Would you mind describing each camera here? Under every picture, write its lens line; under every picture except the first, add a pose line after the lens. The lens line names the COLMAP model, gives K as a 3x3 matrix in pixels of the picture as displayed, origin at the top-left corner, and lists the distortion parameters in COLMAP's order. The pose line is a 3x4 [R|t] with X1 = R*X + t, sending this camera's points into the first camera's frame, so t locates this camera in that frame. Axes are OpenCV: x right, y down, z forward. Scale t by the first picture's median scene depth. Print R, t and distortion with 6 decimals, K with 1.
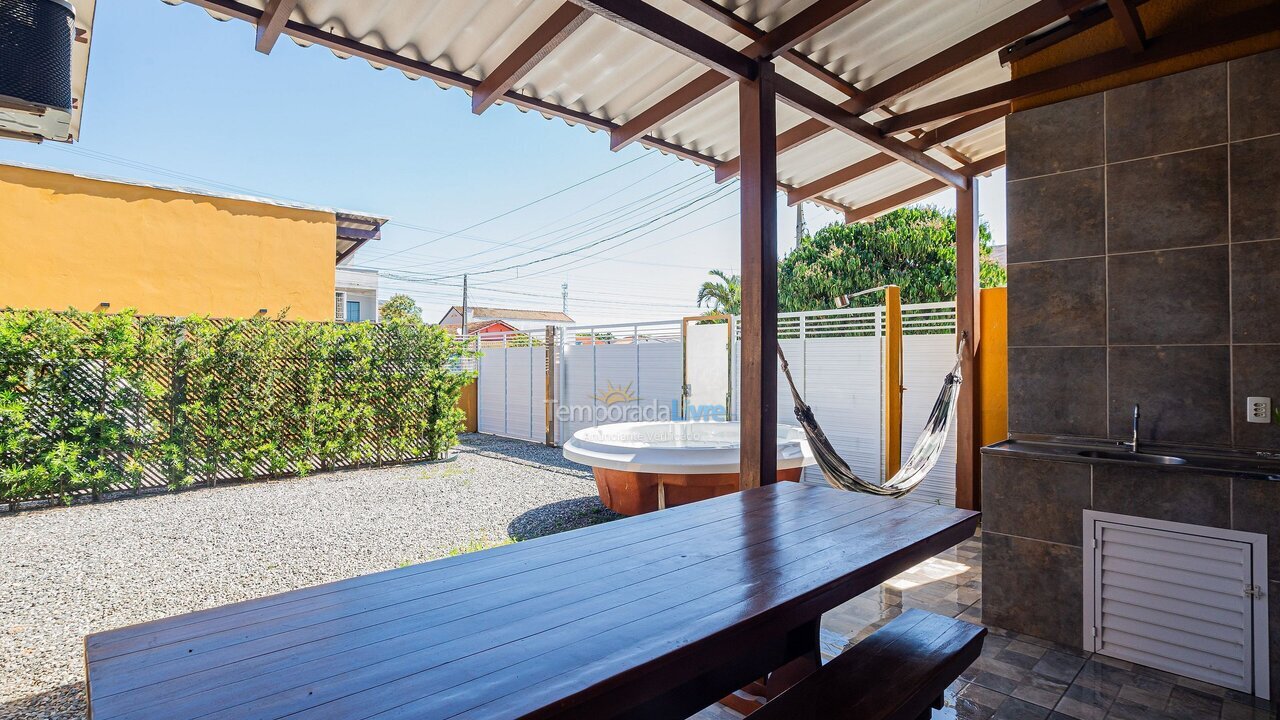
lens RADIAL K [[623.7, 0, 643.5], [0, 623.7, 349.6], [0, 0, 1]] dist [-0.043360, 0.021235]
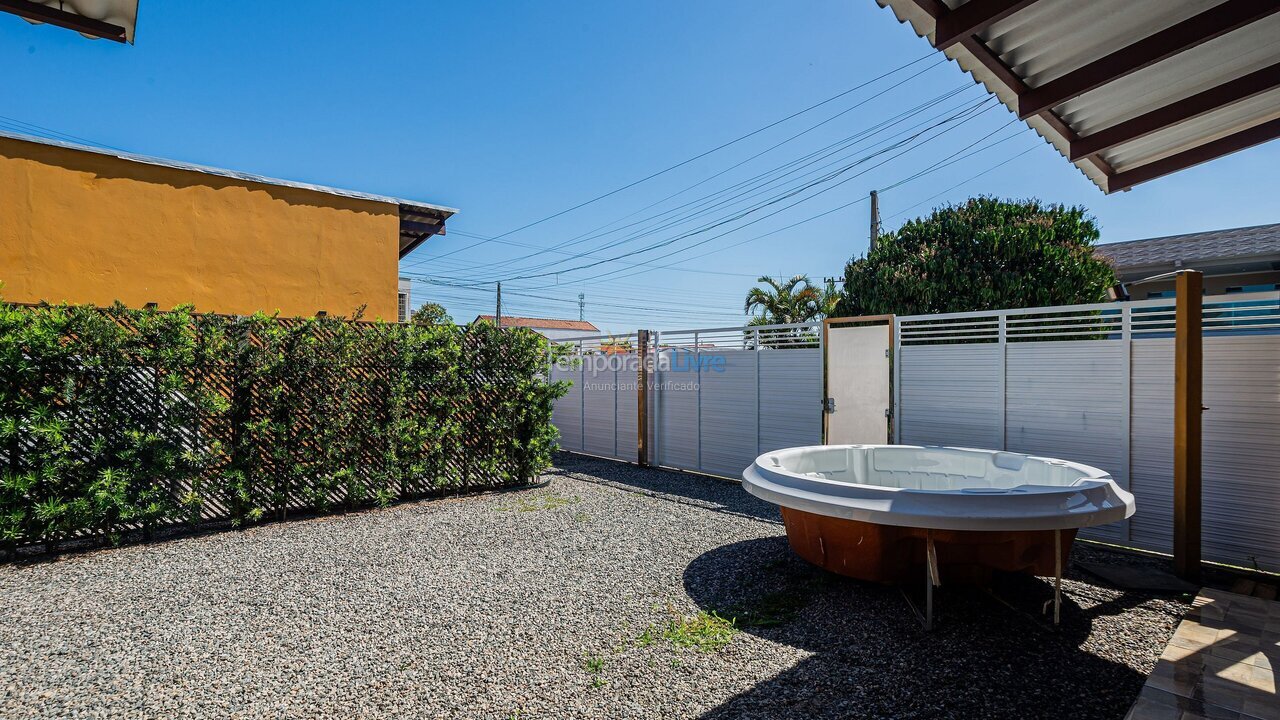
lens RADIAL K [[619.1, 0, 638.0], [0, 619.1, 365.8], [0, 0, 1]] dist [-0.050708, 0.026812]
pose [[0.999331, 0.002454, -0.036479, -0.195375], [-0.002067, 0.999941, 0.010650, 0.004539], [0.036503, -0.010568, 0.999278, 0.198772]]
